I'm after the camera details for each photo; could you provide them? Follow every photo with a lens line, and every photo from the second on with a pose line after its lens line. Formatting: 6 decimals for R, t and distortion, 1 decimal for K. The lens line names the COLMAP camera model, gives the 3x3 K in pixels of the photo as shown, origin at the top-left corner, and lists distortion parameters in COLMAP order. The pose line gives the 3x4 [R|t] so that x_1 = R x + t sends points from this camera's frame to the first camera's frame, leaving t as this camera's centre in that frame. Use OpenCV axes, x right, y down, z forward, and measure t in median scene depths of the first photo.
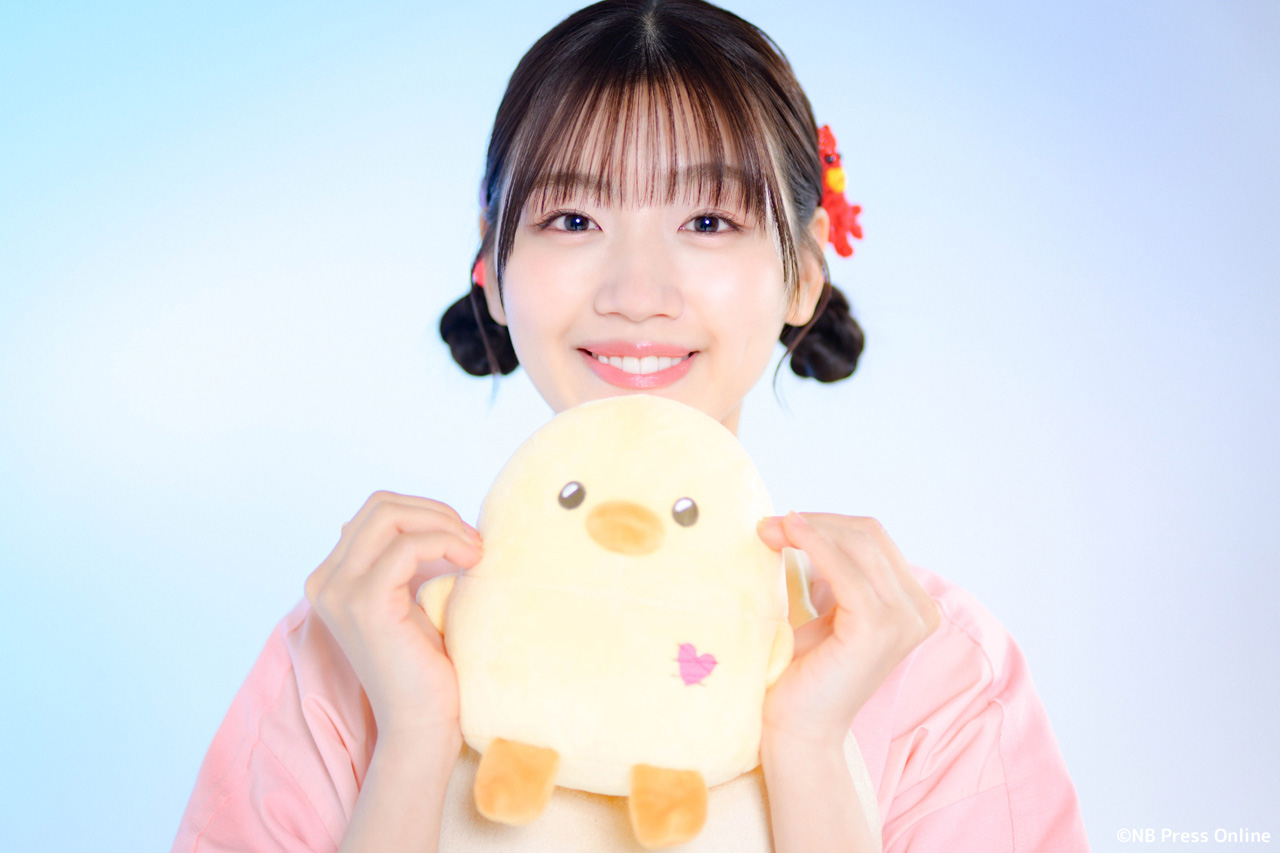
lens RADIAL K [[2199.4, 0, 640.0], [0, 2199.4, 426.5], [0, 0, 1]] dist [-0.011082, -0.001241]
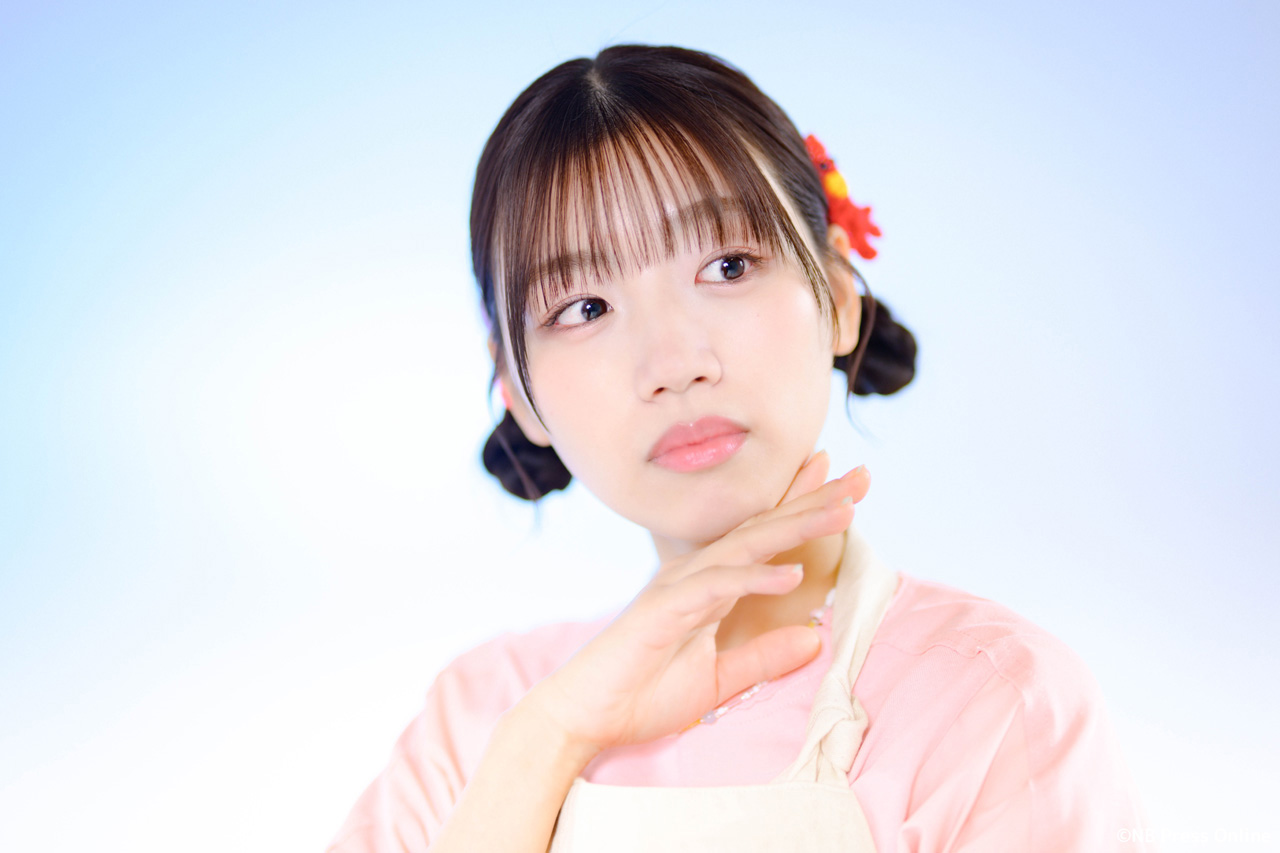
lens RADIAL K [[1890.9, 0, 640.0], [0, 1890.9, 426.5], [0, 0, 1]] dist [0.000606, 0.019623]
pose [[0.953455, -0.300322, -0.027002, -0.000049], [0.298931, 0.953168, -0.045941, -0.002144], [0.039535, 0.035731, 0.998579, 0.216490]]
